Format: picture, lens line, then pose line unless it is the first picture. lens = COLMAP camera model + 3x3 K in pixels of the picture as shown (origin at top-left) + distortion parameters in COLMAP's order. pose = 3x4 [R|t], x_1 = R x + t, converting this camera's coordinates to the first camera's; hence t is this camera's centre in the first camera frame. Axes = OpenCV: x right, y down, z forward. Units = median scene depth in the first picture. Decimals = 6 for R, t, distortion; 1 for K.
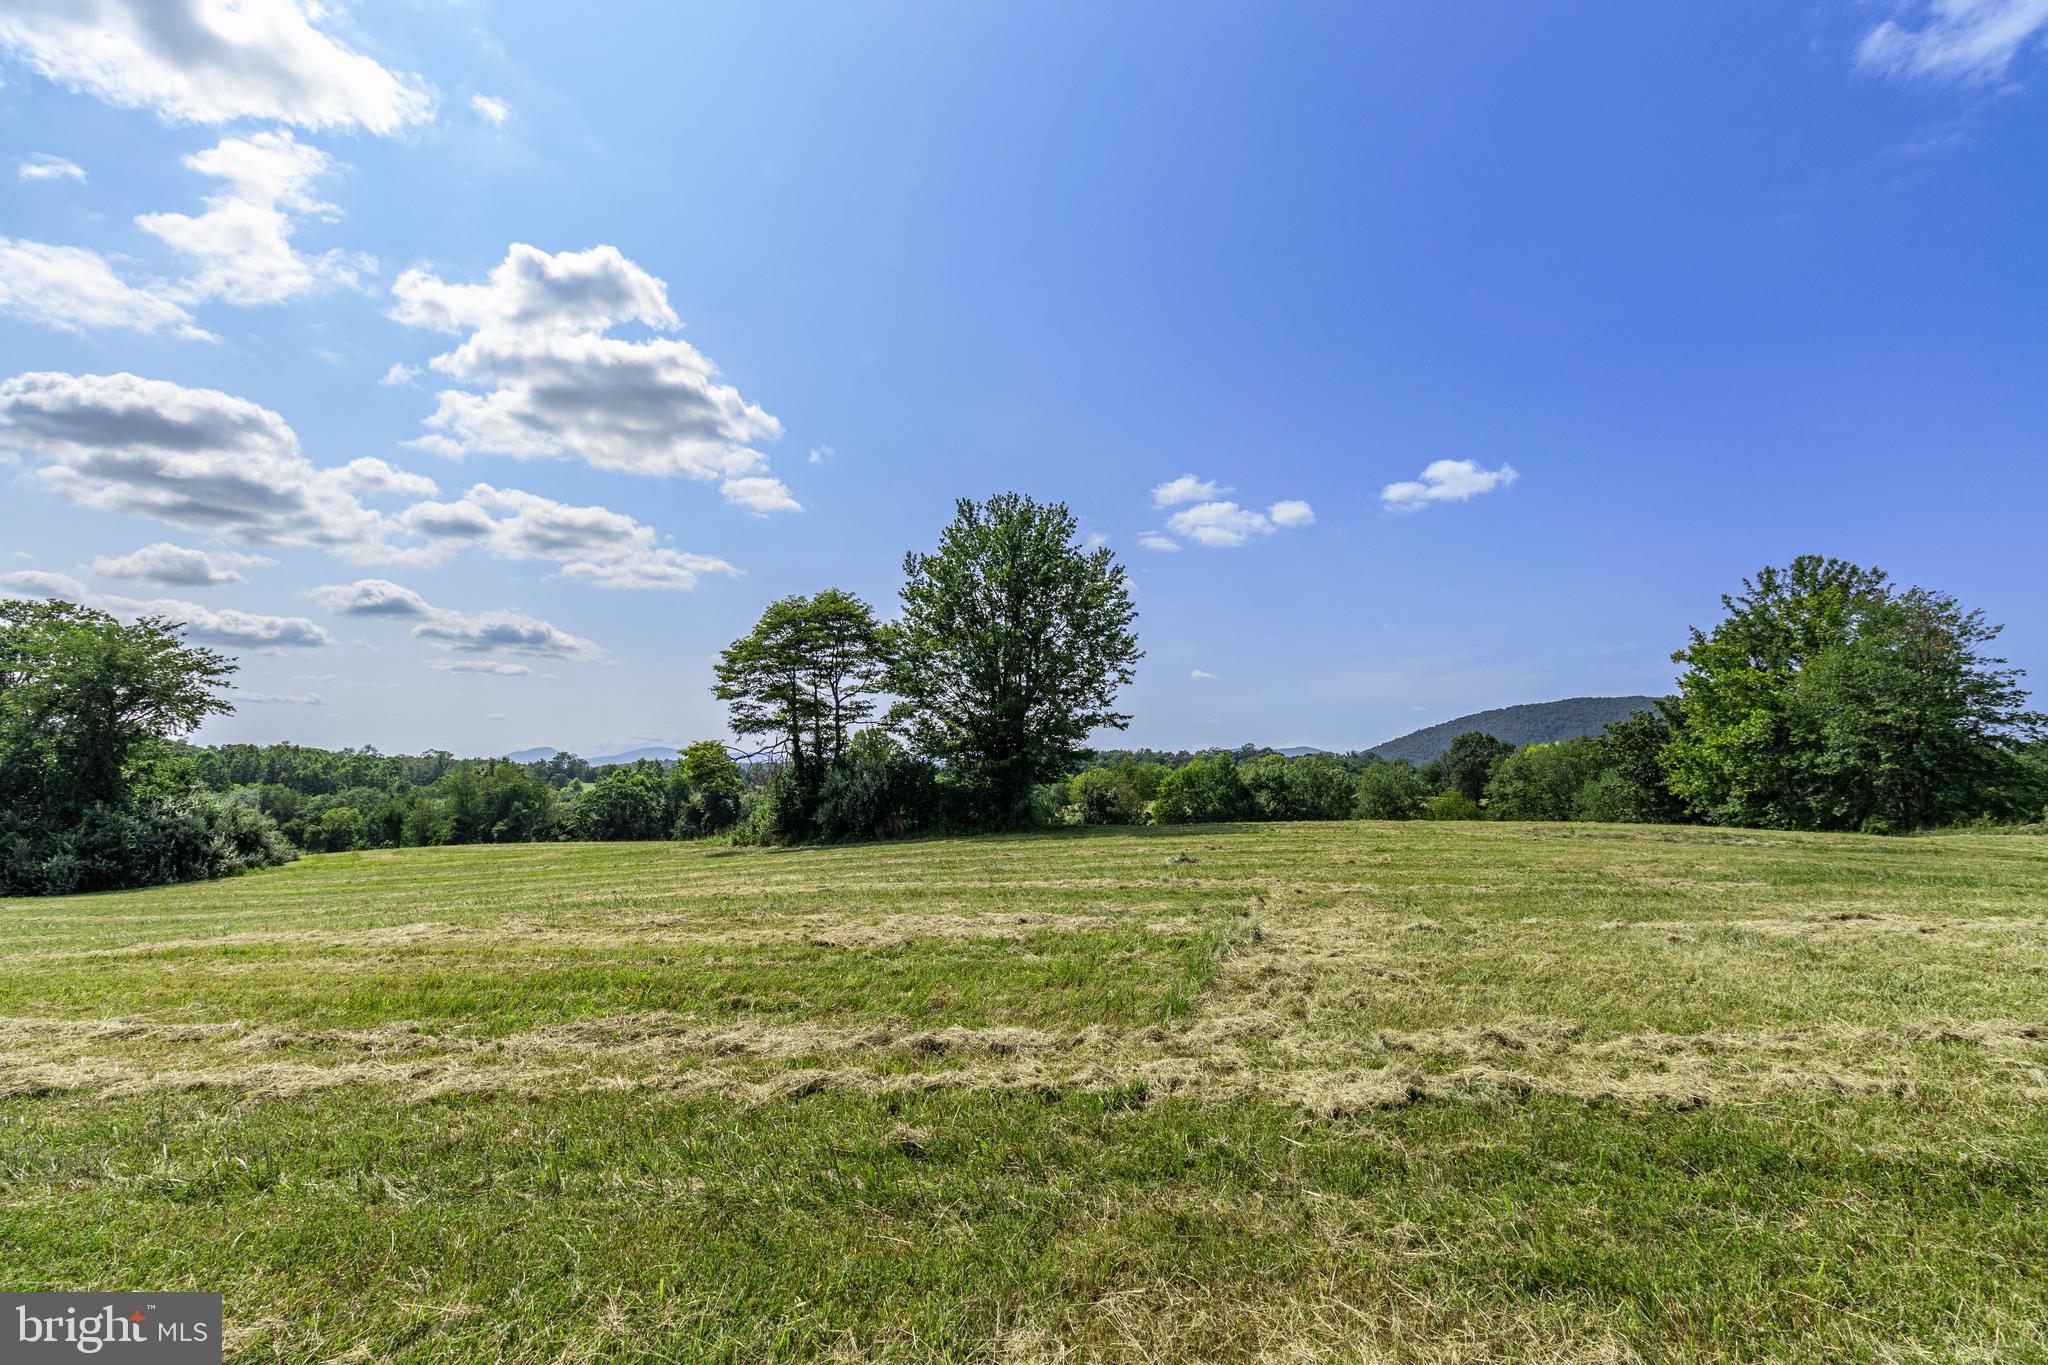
lens RADIAL K [[954.5, 0, 1020.3], [0, 954.5, 680.0], [0, 0, 1]] dist [0.003242, 0.000335]
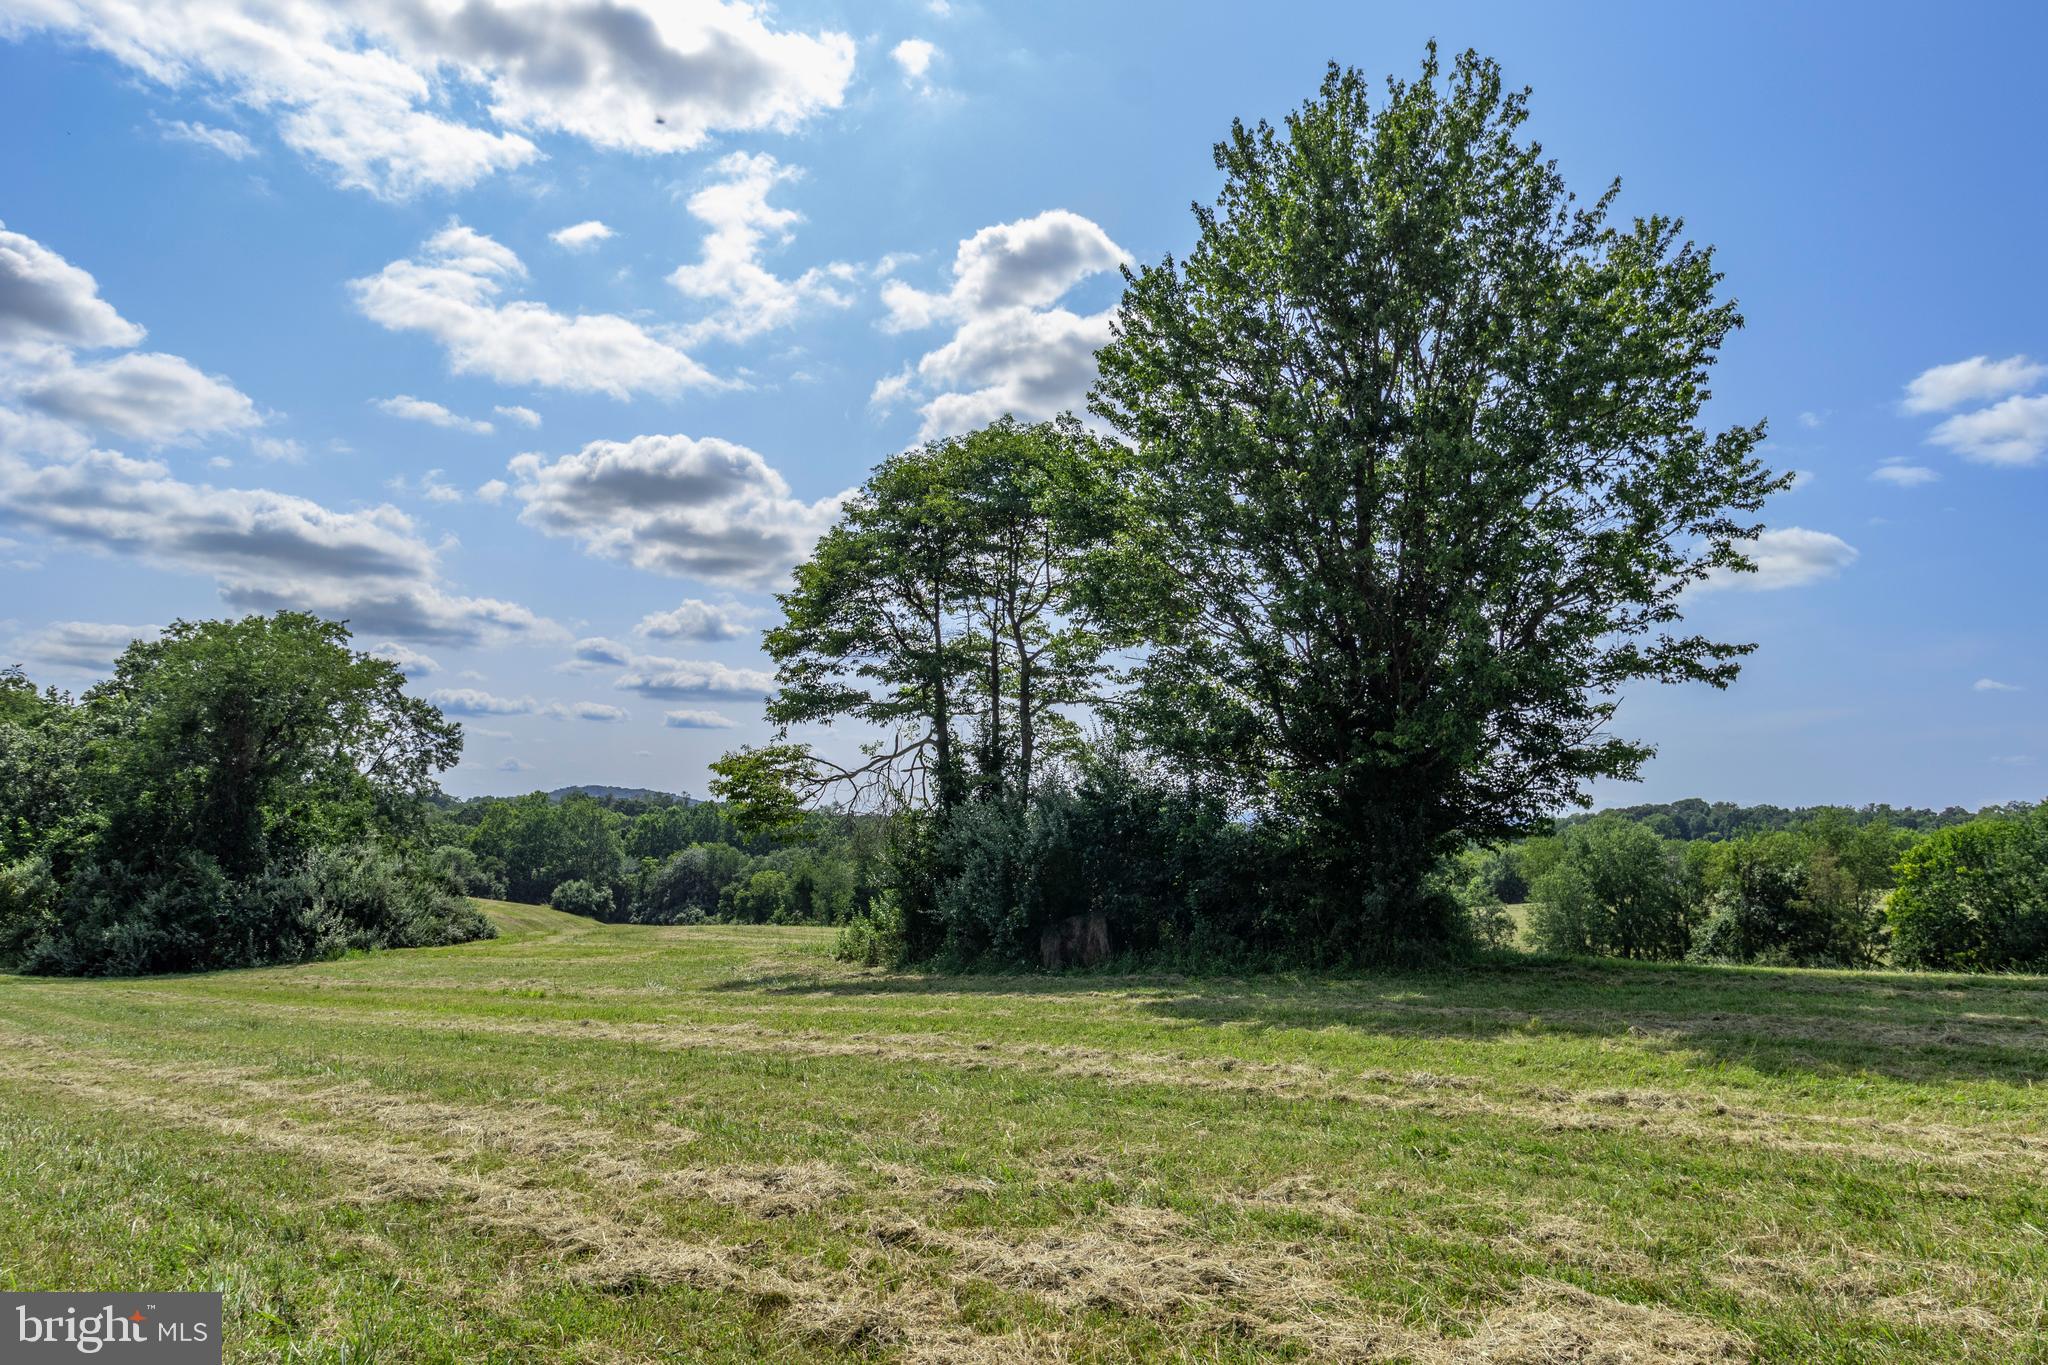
lens RADIAL K [[1252.0, 0, 1022.0], [0, 1252.0, 679.3], [0, 0, 1]] dist [0.003637, 0.001513]
pose [[0.884250, -0.049423, -0.464391, 0.080154], [0.035665, 0.998627, -0.038371, 0.049361], [0.465650, 0.017367, 0.884799, 0.404348]]
